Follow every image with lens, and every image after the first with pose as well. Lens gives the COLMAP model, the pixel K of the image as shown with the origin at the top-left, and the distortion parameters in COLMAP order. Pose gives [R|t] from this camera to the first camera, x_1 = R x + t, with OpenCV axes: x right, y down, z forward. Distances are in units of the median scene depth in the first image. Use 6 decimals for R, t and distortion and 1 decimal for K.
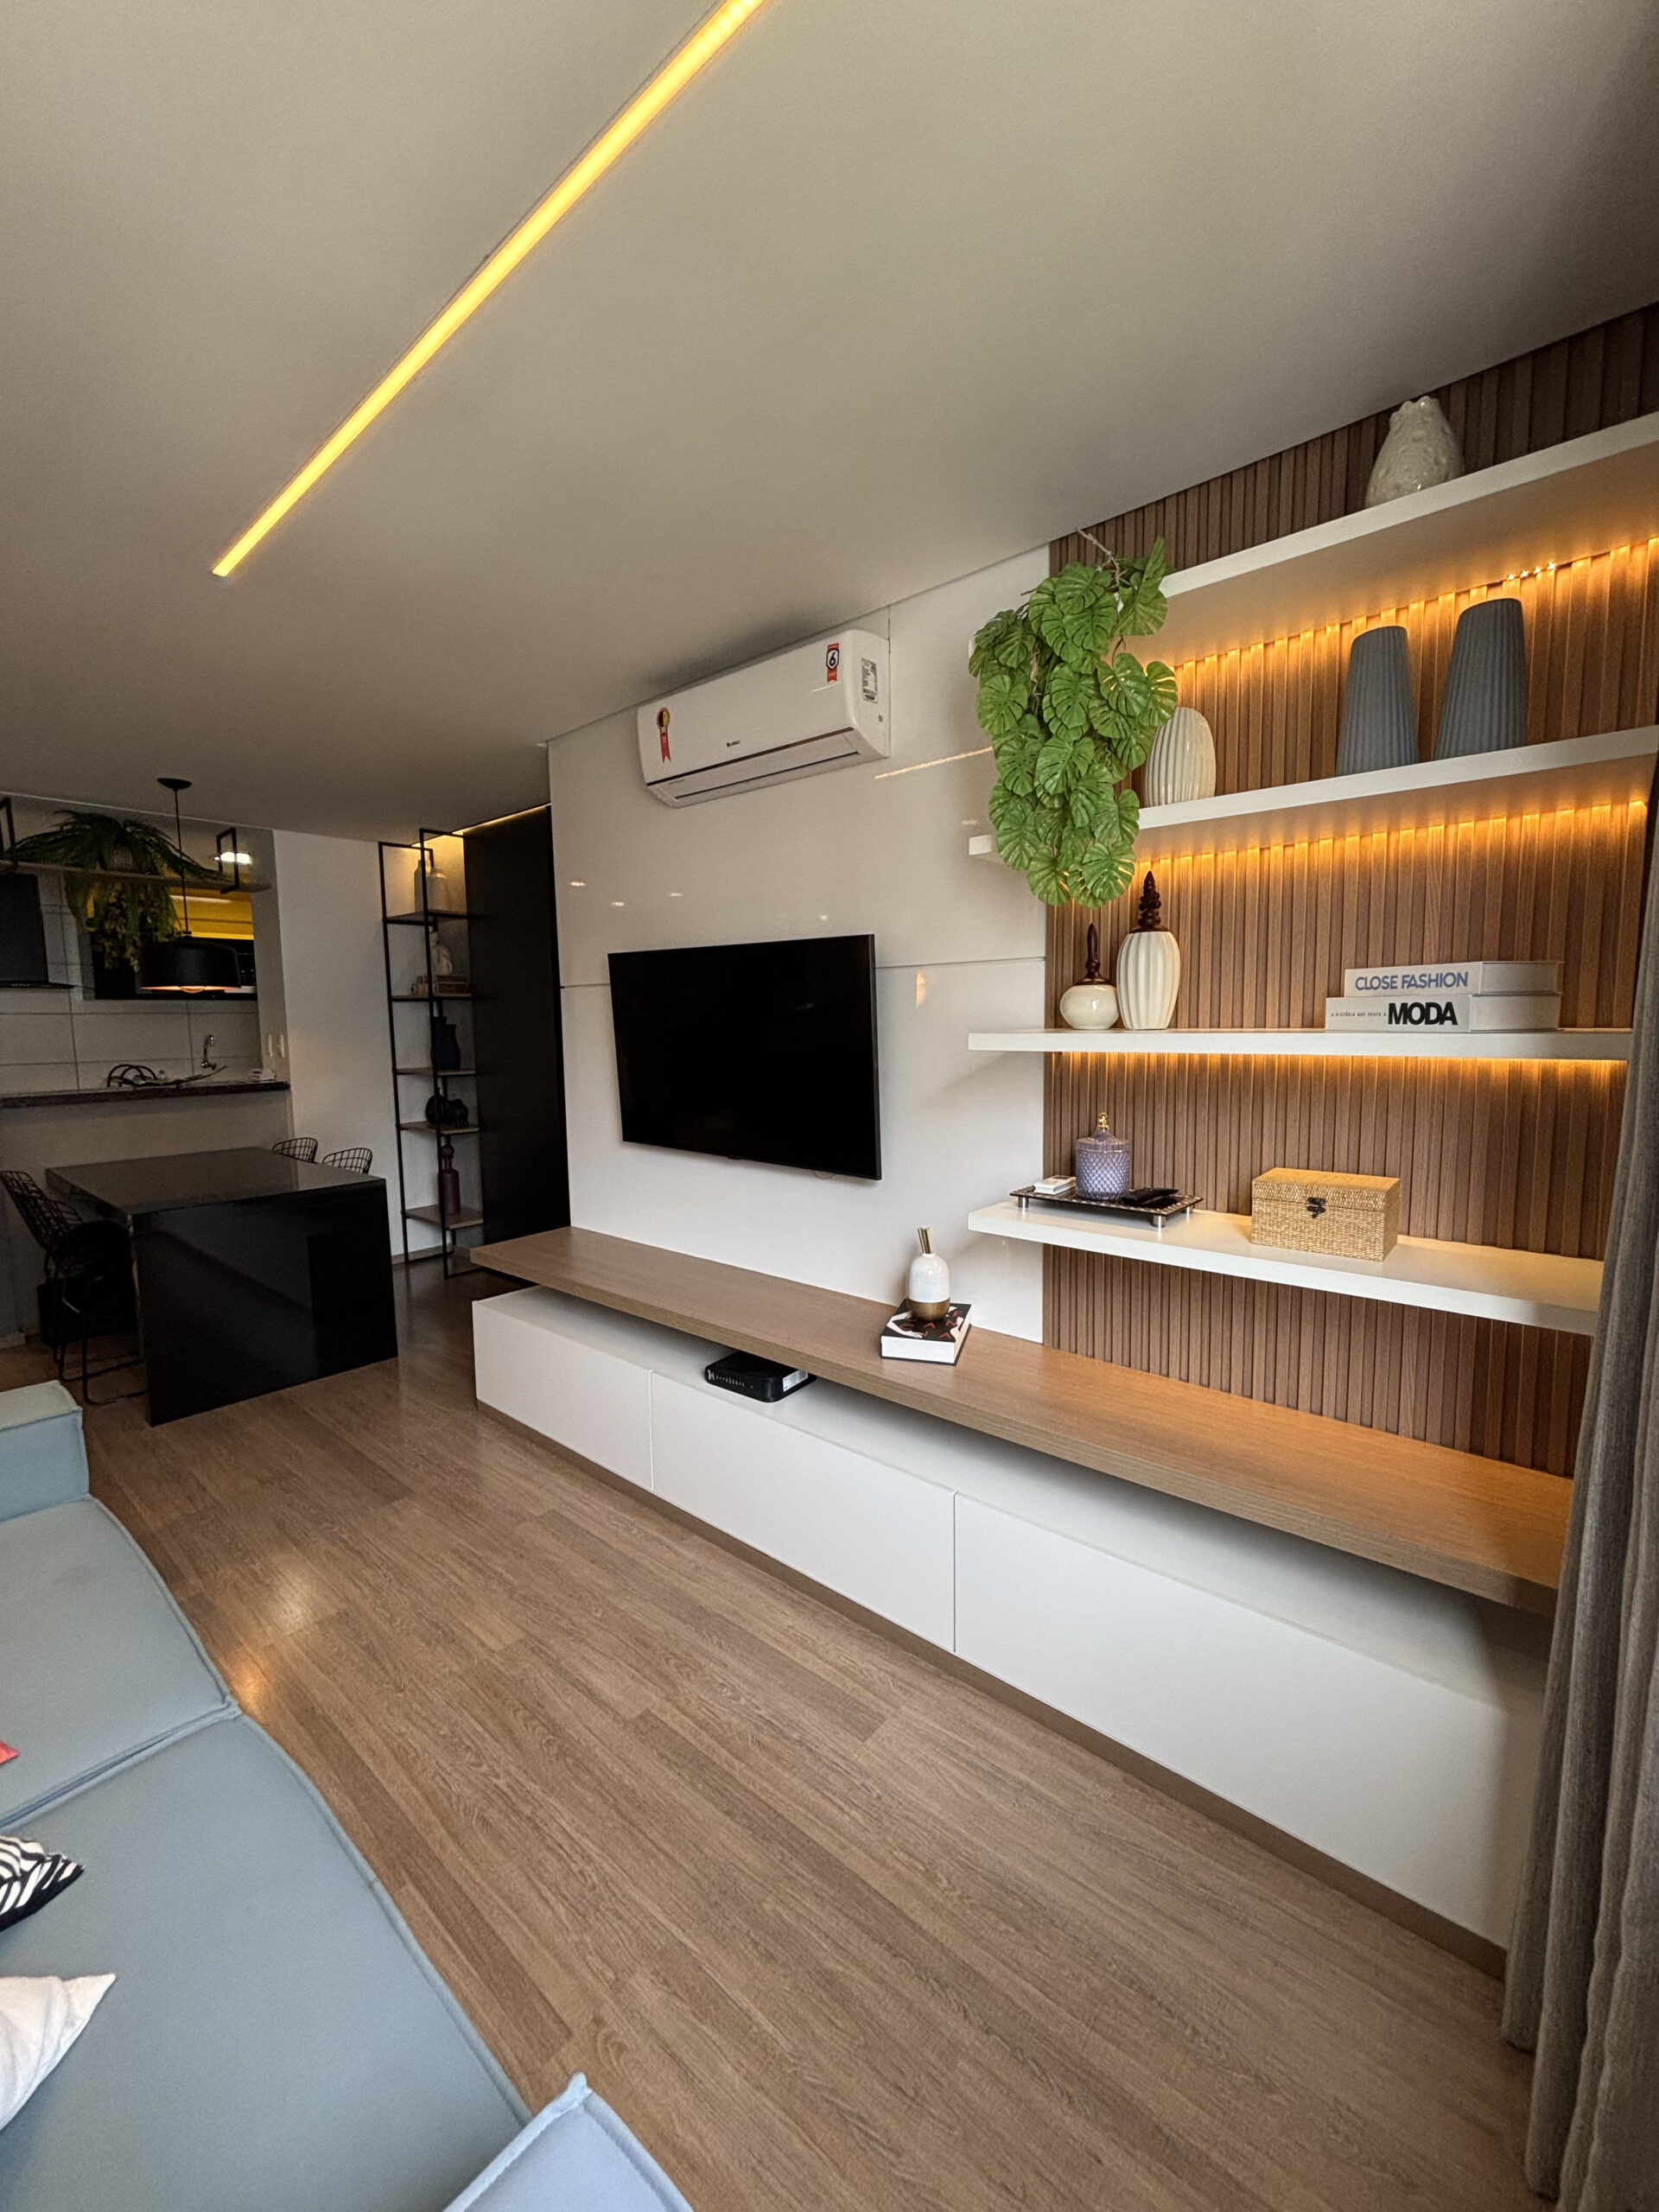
lens RADIAL K [[899.0, 0, 827.0], [0, 899.0, 1109.6], [0, 0, 1]] dist [0.000402, -0.000159]
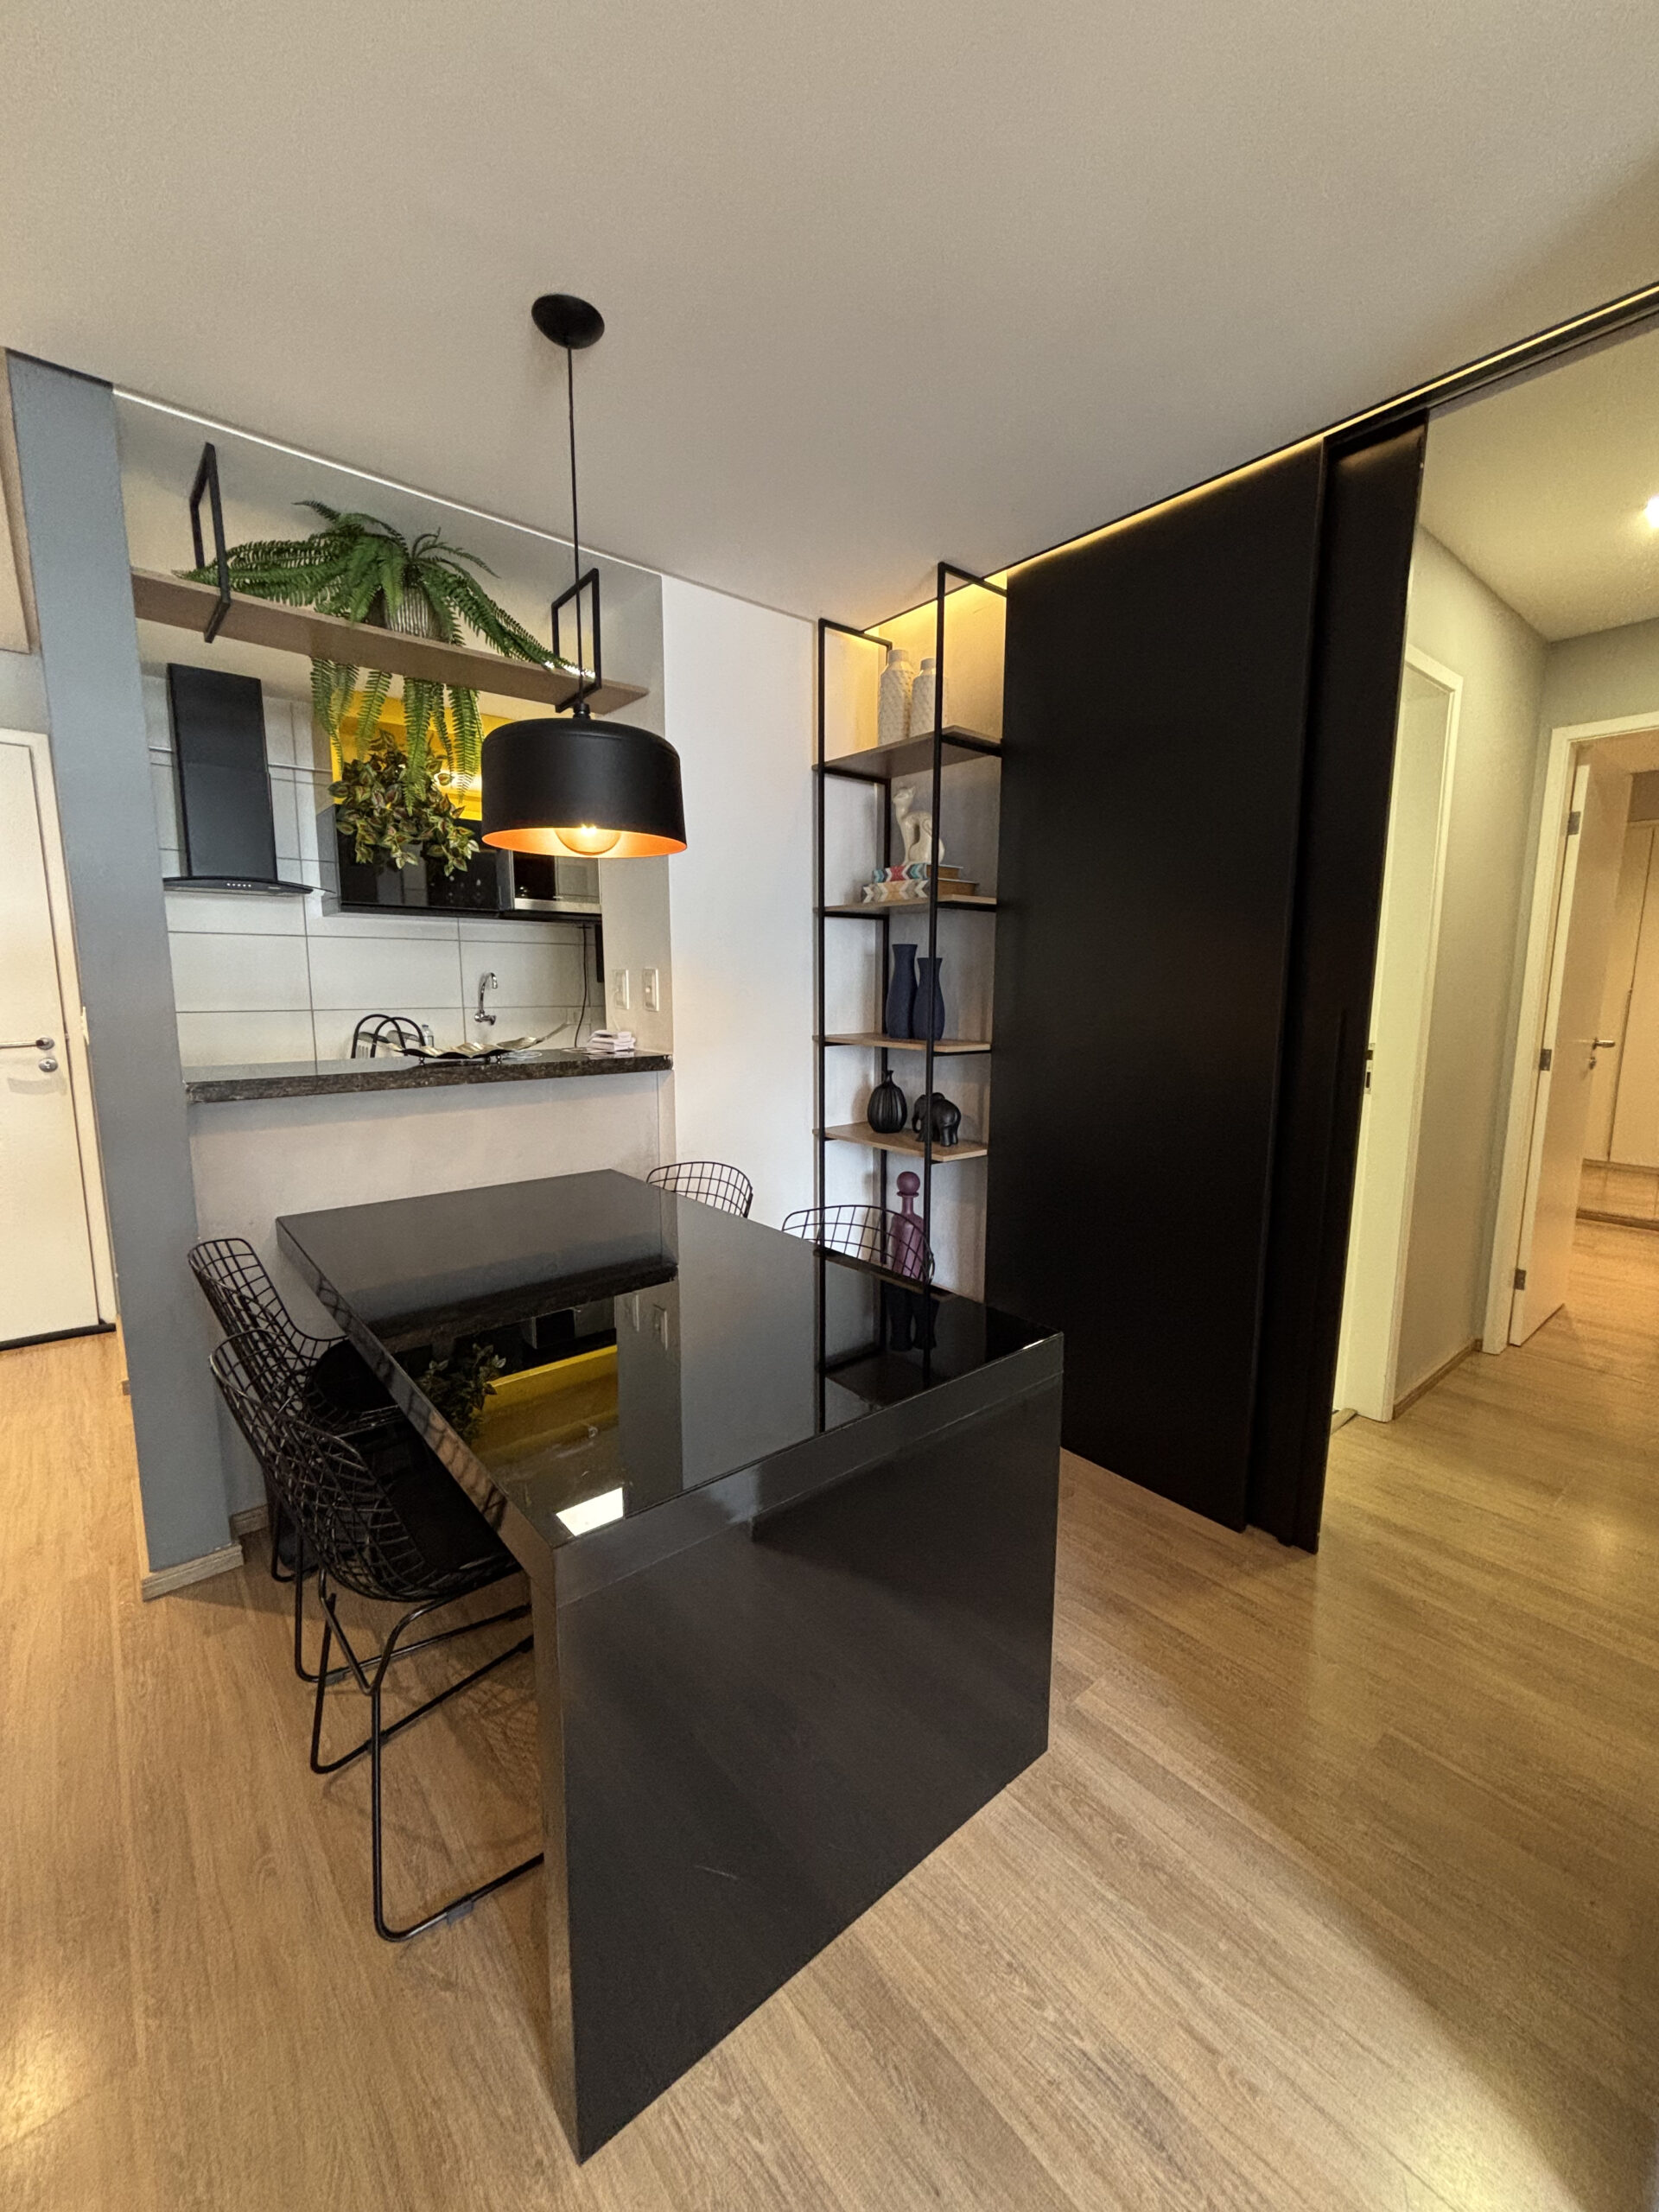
lens RADIAL K [[893.0, 0, 843.0], [0, 893.0, 1108.9], [0, 0, 1]] dist [-0.015524, -0.000193]
pose [[0.989916, 0.041104, -0.135563, -0.390311], [-0.034878, 0.998239, 0.047986, -0.026508], [0.137297, -0.042774, 0.989606, 0.442150]]
